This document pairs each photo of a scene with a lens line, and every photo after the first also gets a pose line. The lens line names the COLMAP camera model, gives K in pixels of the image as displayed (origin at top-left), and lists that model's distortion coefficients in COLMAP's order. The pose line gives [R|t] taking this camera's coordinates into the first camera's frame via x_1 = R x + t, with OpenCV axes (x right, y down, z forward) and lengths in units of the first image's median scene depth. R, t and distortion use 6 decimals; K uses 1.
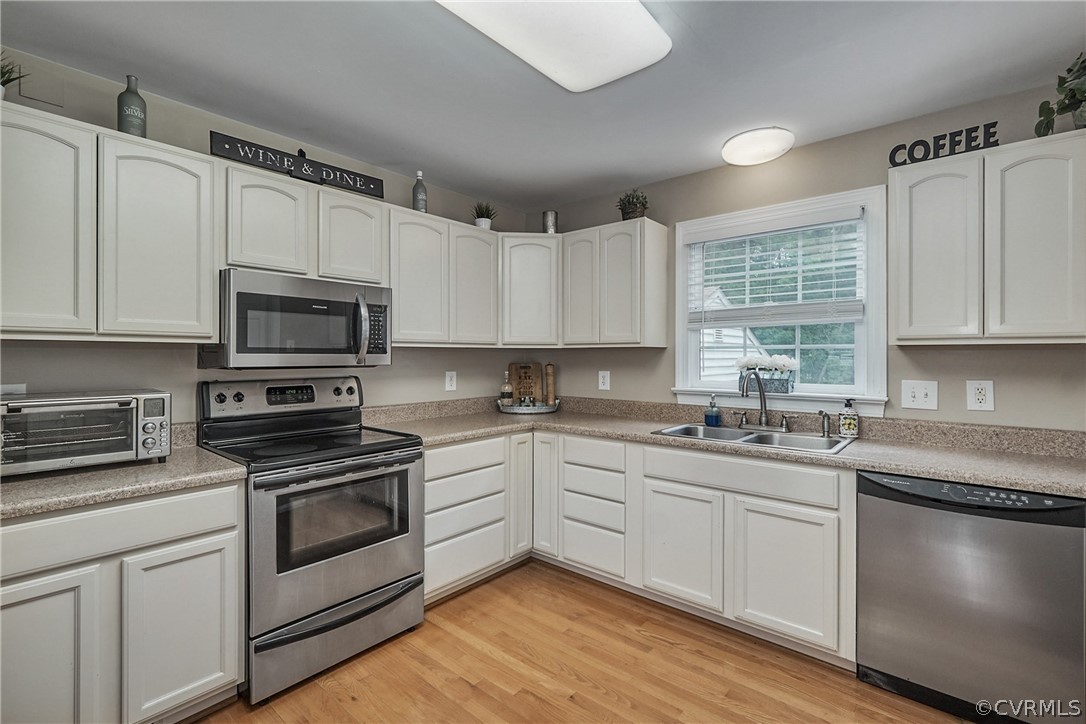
lens RADIAL K [[496.5, 0, 541.7], [0, 496.5, 357.6], [0, 0, 1]] dist [0.001482, -0.000374]
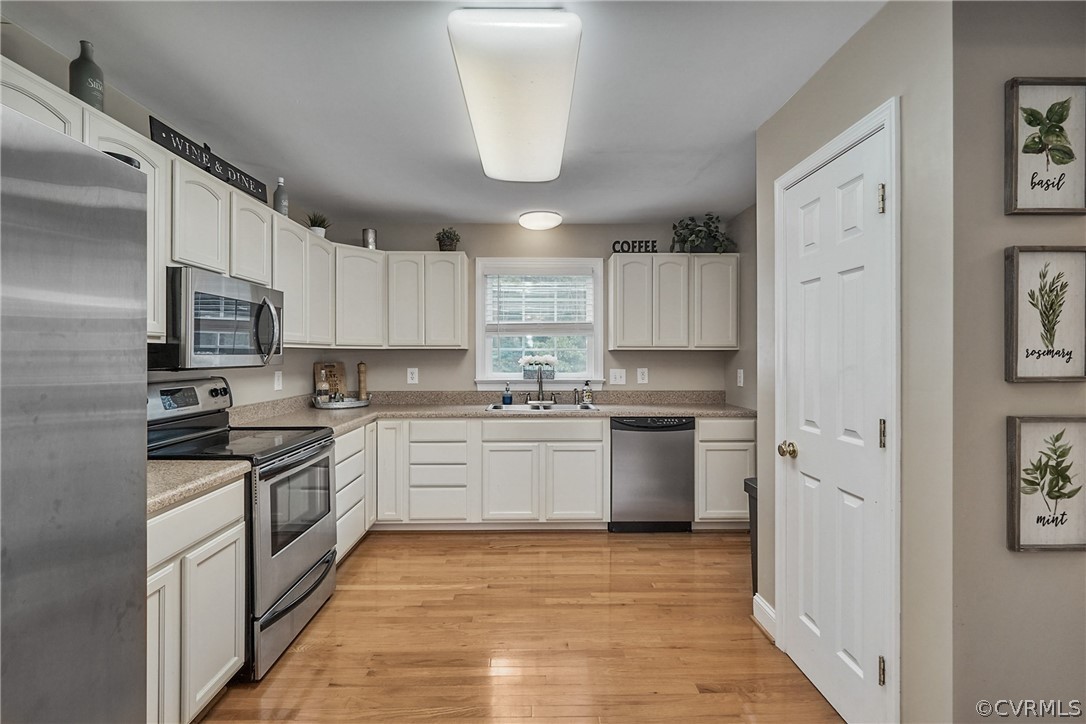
lens RADIAL K [[496.5, 0, 541.7], [0, 496.5, 358.1], [0, 0, 1]] dist [0.001482, -0.000374]
pose [[0.743215, -0.004816, 0.669036, -0.631672], [0.002910, 0.999988, 0.003966, -0.001949], [-0.669047, -0.001001, 0.743220, -0.158807]]
